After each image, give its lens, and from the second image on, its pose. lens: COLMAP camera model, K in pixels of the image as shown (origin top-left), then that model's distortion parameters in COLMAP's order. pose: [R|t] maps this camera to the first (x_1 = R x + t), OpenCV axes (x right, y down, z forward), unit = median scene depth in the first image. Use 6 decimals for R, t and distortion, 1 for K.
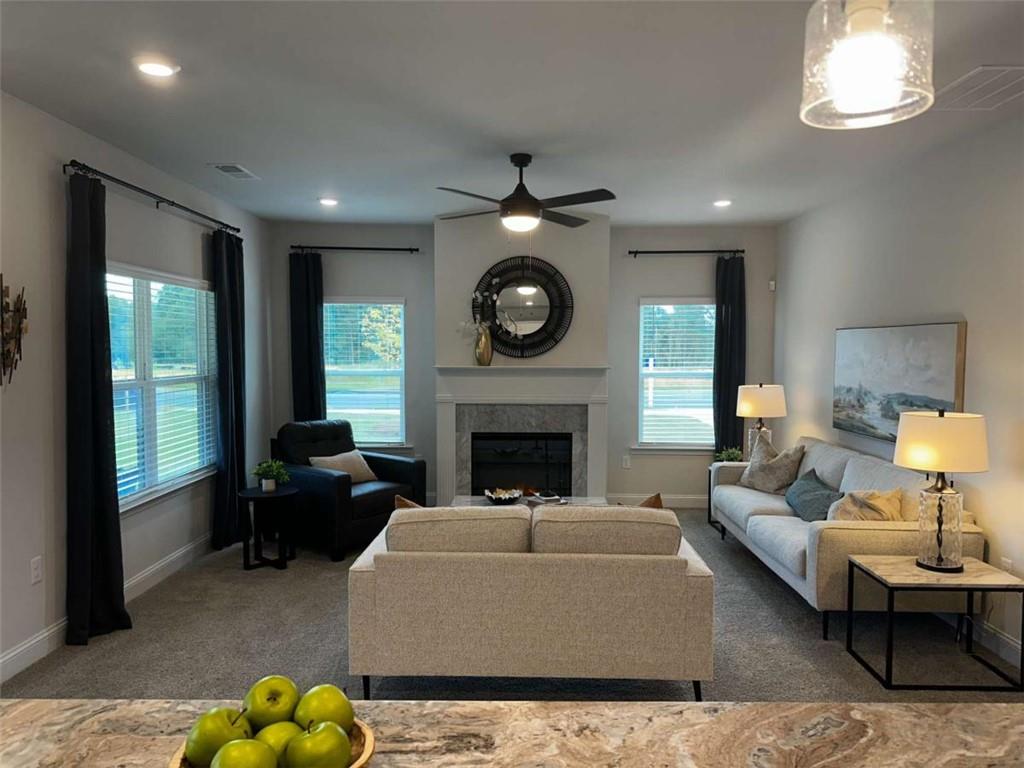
lens RADIAL K [[710.3, 0, 515.8], [0, 710.3, 396.7], [0, 0, 1]] dist [0.090280, -0.114578]
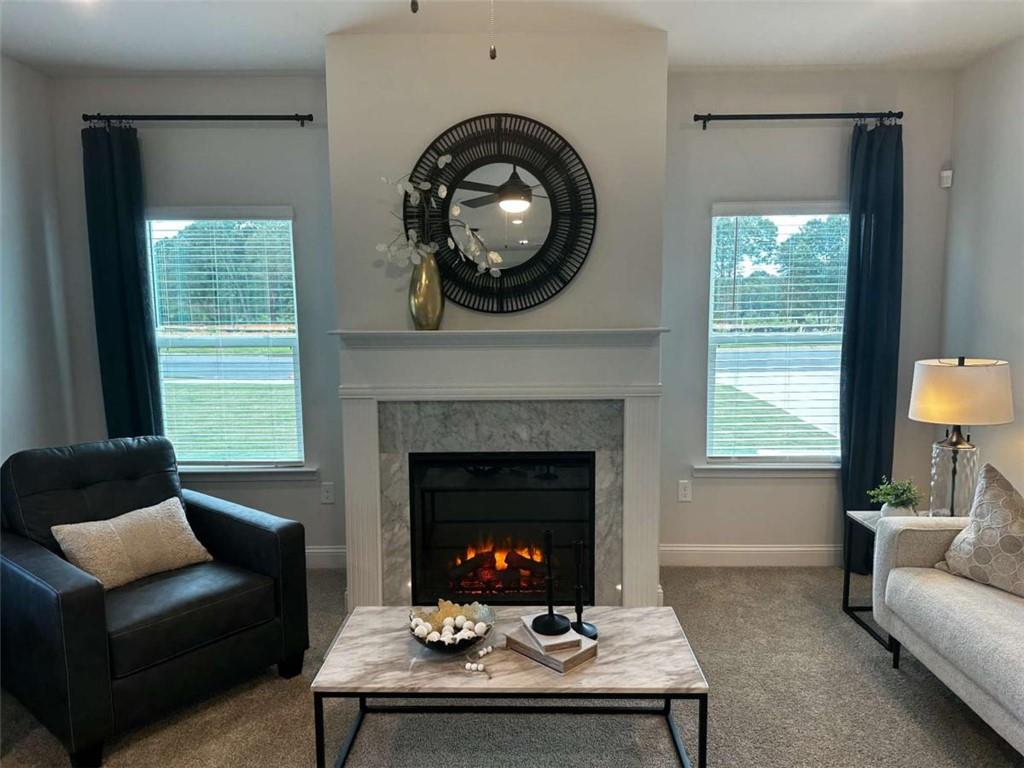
lens RADIAL K [[710.4, 0, 516.9], [0, 710.4, 385.9], [0, 0, 1]] dist [0.154459, -0.234546]
pose [[0.999929, -0.011544, 0.002998, 0.018782], [0.011386, 0.998778, 0.048096, -0.025980], [-0.003549, -0.048058, 0.998838, 0.463814]]
